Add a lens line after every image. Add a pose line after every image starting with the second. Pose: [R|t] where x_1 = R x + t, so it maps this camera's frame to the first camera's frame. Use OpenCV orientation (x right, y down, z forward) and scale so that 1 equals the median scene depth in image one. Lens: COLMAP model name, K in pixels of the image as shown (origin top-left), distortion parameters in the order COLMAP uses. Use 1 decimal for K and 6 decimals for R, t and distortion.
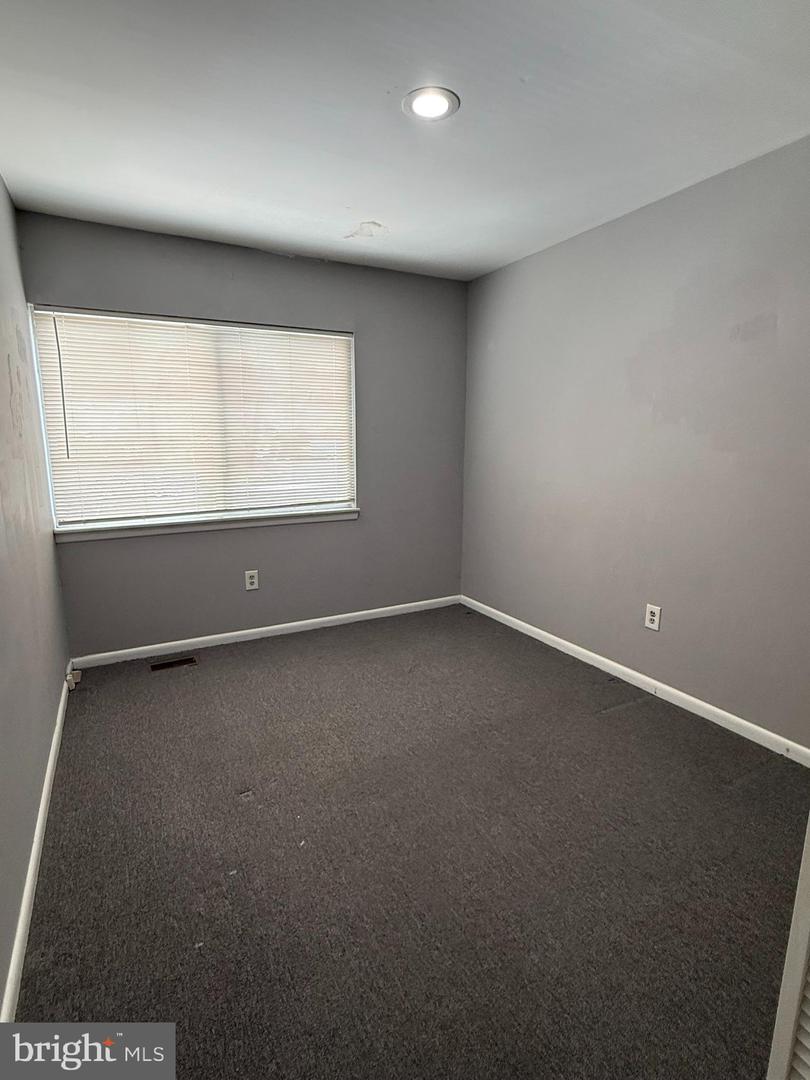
lens RADIAL K [[539.3, 0, 405.4], [0, 539.3, 541.0], [0, 0, 1]] dist [-0.001613, 0.001041]
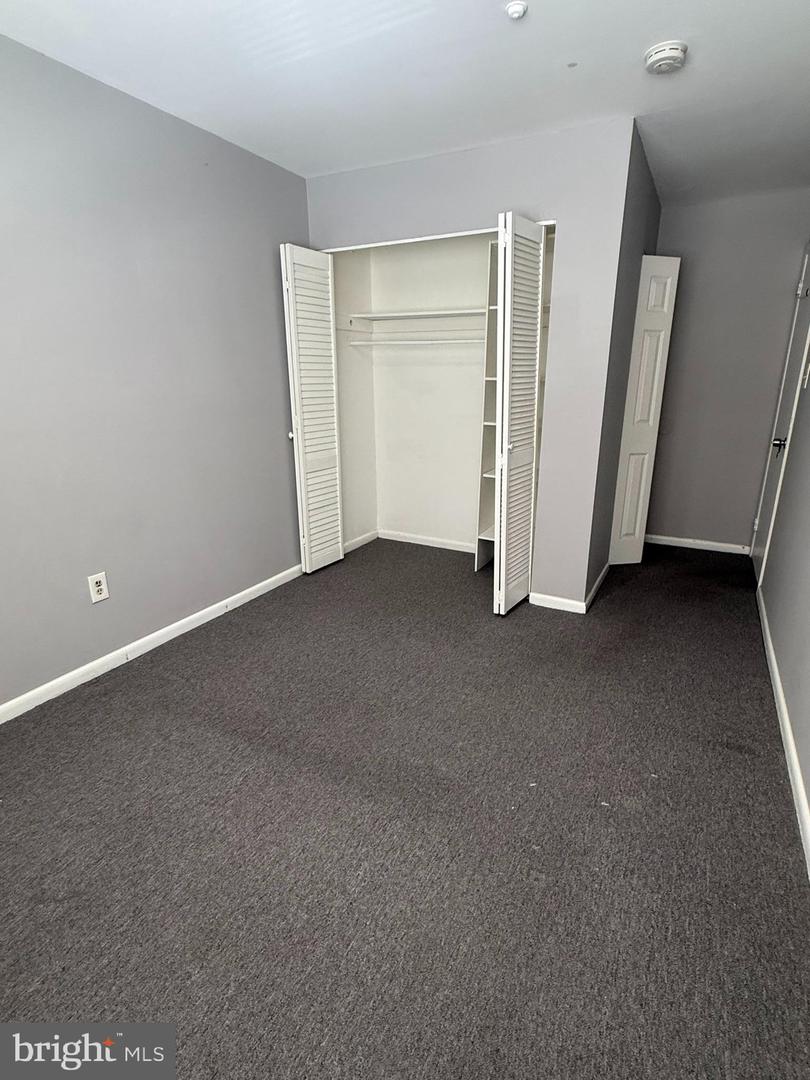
lens RADIAL K [[539.3, 0, 405.3], [0, 539.3, 540.6], [0, 0, 1]] dist [-0.001613, 0.001041]
pose [[-0.544953, -0.245900, 0.801598, -0.491315], [0.164740, 0.905992, 0.389921, -0.185319], [-0.822123, 0.344544, -0.453214, 0.970995]]
